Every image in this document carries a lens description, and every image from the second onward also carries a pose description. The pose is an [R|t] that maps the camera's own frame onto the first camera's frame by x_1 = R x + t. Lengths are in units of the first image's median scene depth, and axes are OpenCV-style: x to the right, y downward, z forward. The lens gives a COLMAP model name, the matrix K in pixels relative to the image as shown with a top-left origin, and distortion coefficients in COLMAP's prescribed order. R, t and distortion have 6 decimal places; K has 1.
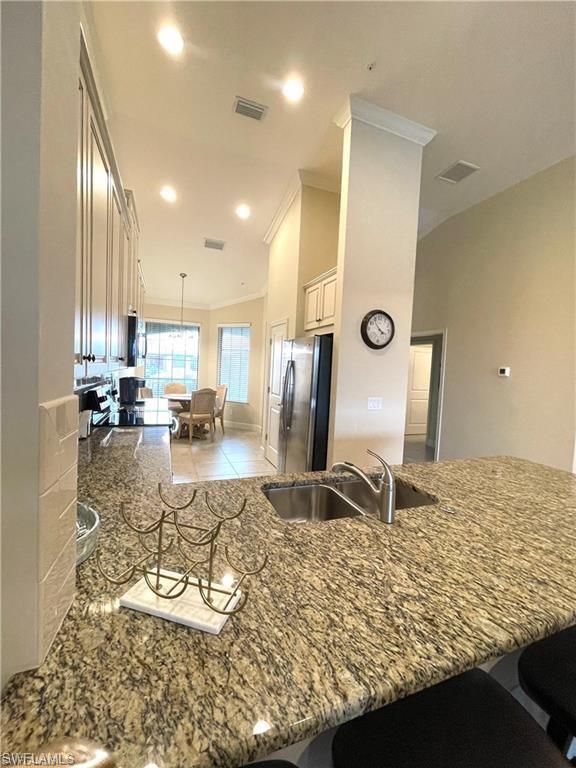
lens RADIAL K [[307.0, 0, 286.4], [0, 307.0, 384.0], [0, 0, 1]] dist [-0.003717, -0.000285]
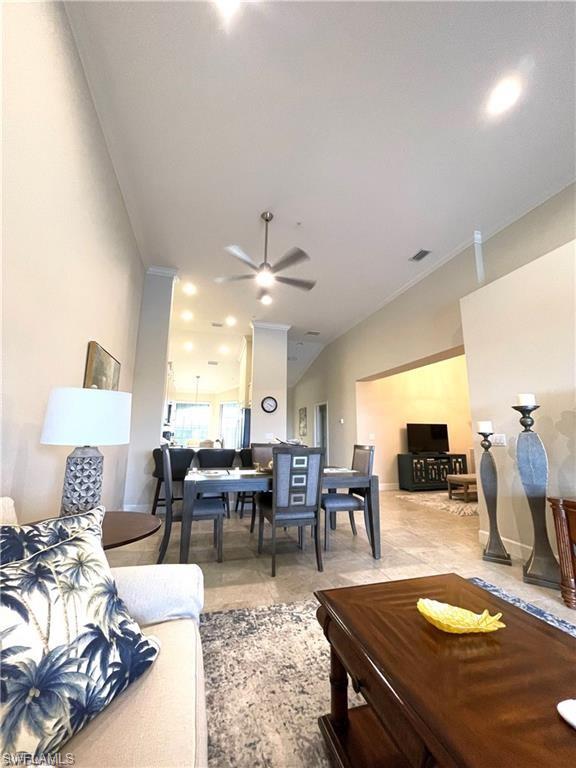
lens RADIAL K [[307.0, 0, 285.8], [0, 307.0, 385.3], [0, 0, 1]] dist [-0.003717, -0.000285]
pose [[0.994488, -0.046982, -0.093730, 1.185657], [0.025090, 0.974649, -0.222328, 0.374896], [0.101799, 0.218751, 0.970456, -2.395114]]
